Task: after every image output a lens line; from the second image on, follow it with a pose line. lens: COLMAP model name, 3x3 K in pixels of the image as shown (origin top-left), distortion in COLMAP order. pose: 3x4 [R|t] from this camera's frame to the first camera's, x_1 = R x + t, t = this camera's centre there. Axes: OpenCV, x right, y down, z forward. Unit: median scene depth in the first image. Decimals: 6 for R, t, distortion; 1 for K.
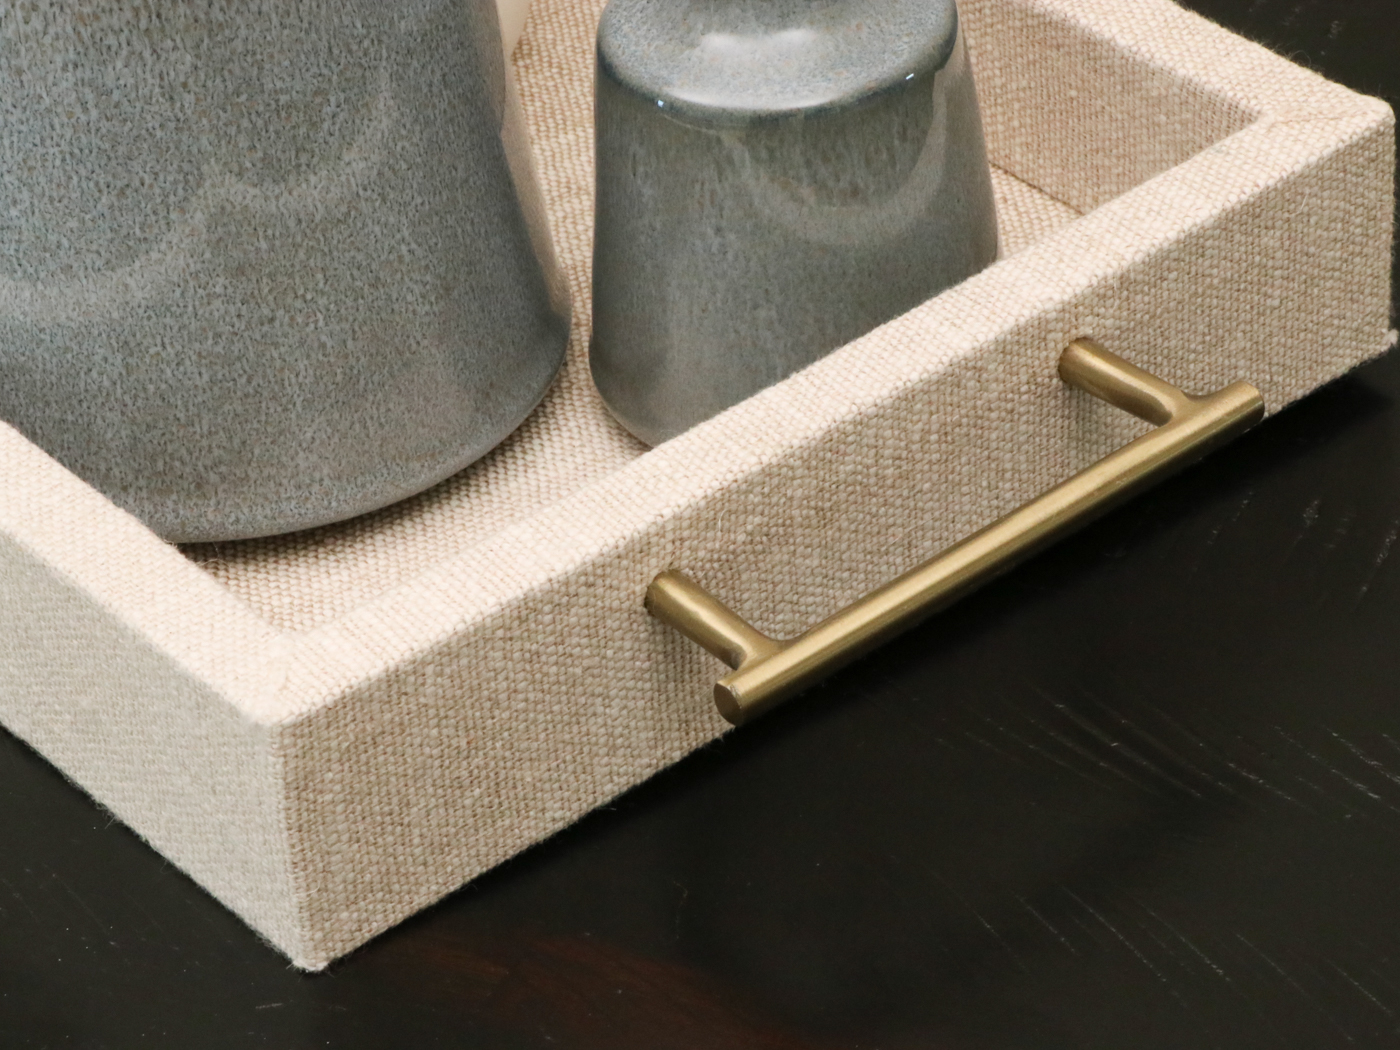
lens RADIAL K [[4425.5, 0, 700.5], [0, 4425.5, 523.3], [0, 0, 1]] dist [0.317264, 0.000000]
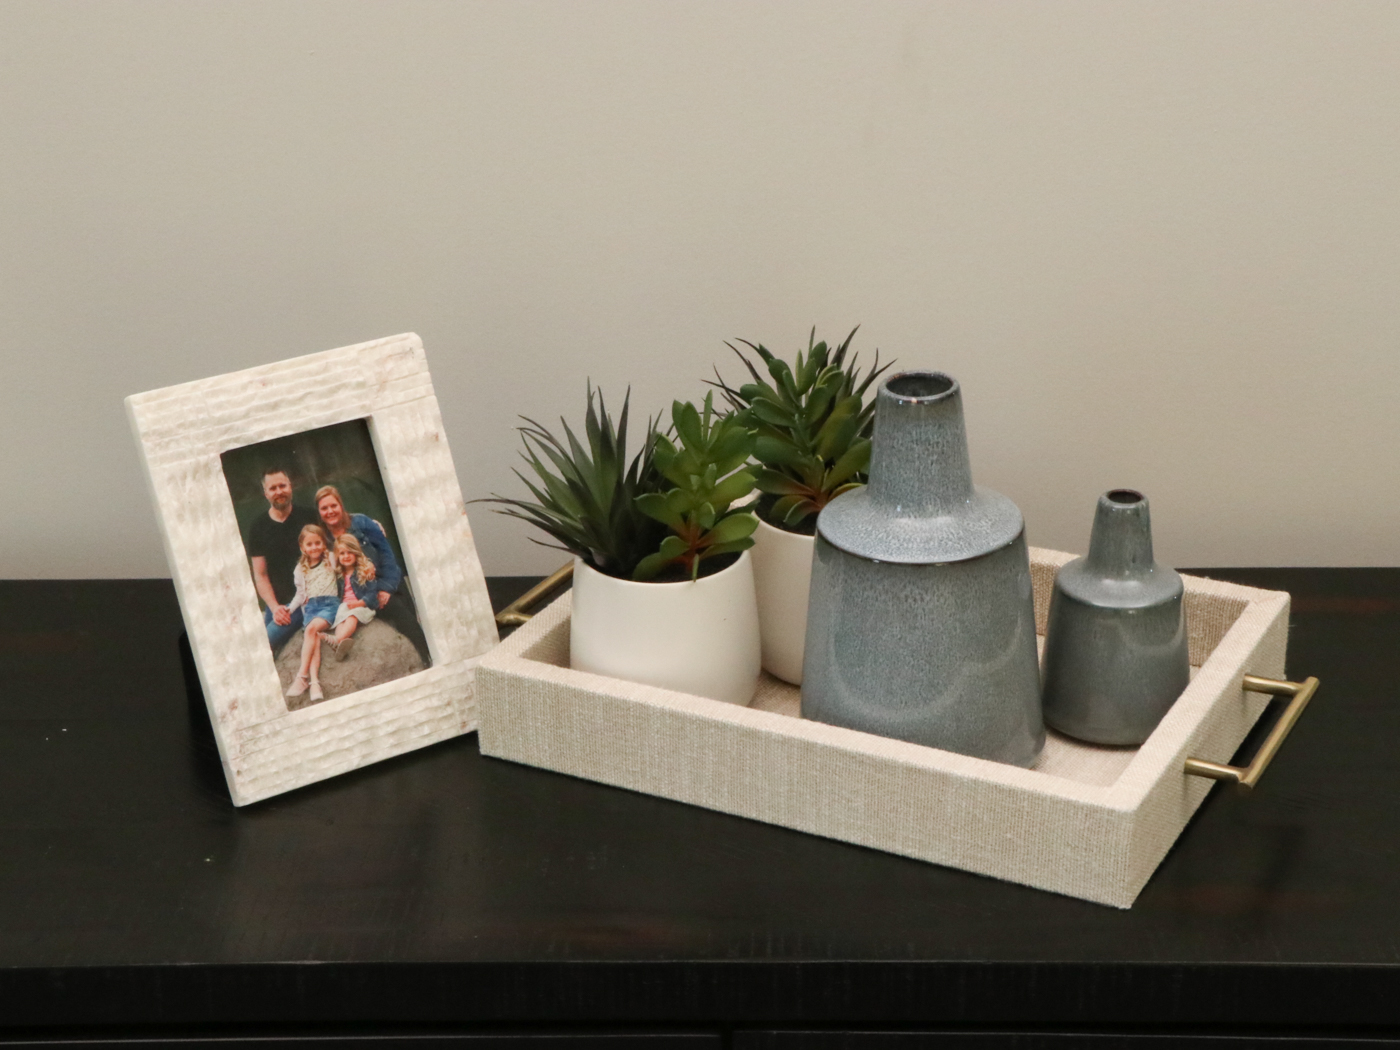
lens RADIAL K [[2410.9, 0, 700.2], [0, 2410.9, 516.3], [0, 0, 1]] dist [0.026571, 0.000000]
pose [[0.923215, -0.100762, 0.370838, -0.840619], [0.189083, 0.959222, -0.210096, 0.126934], [-0.334546, 0.264083, 0.904621, -0.337579]]
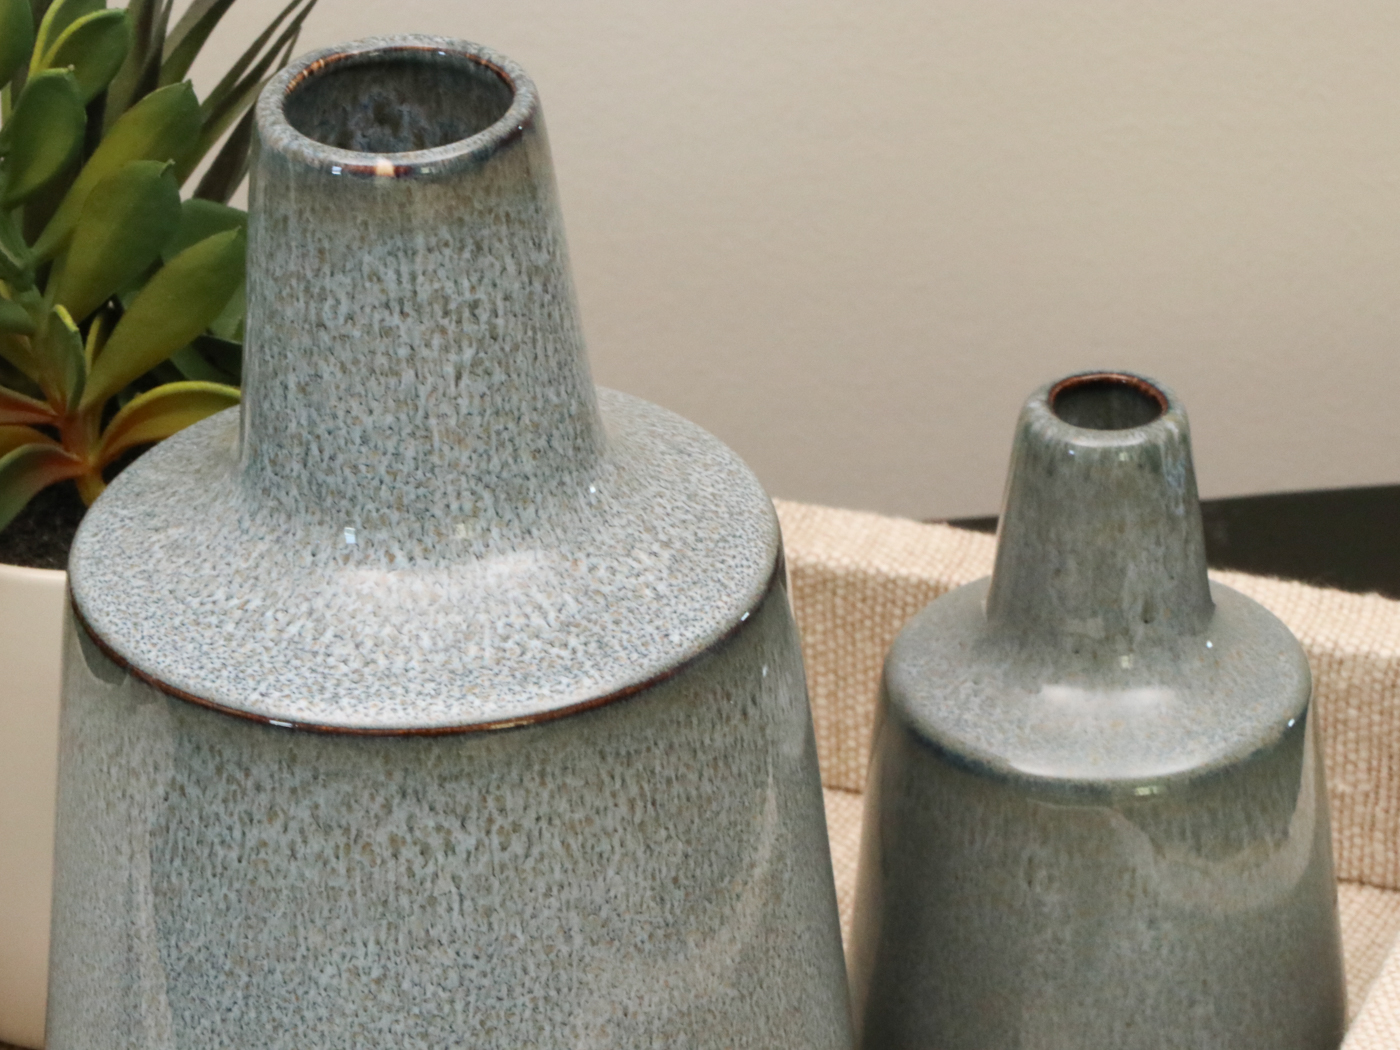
lens RADIAL K [[6764.3, 0, 699.0], [0, 6764.3, 536.1], [0, 0, 1]] dist [1.020557, 0.000000]
pose [[0.857624, -0.195694, 0.475589, -0.694456], [0.263388, 0.961420, -0.079362, -0.058368], [-0.441711, 0.193328, 0.876080, -0.116125]]
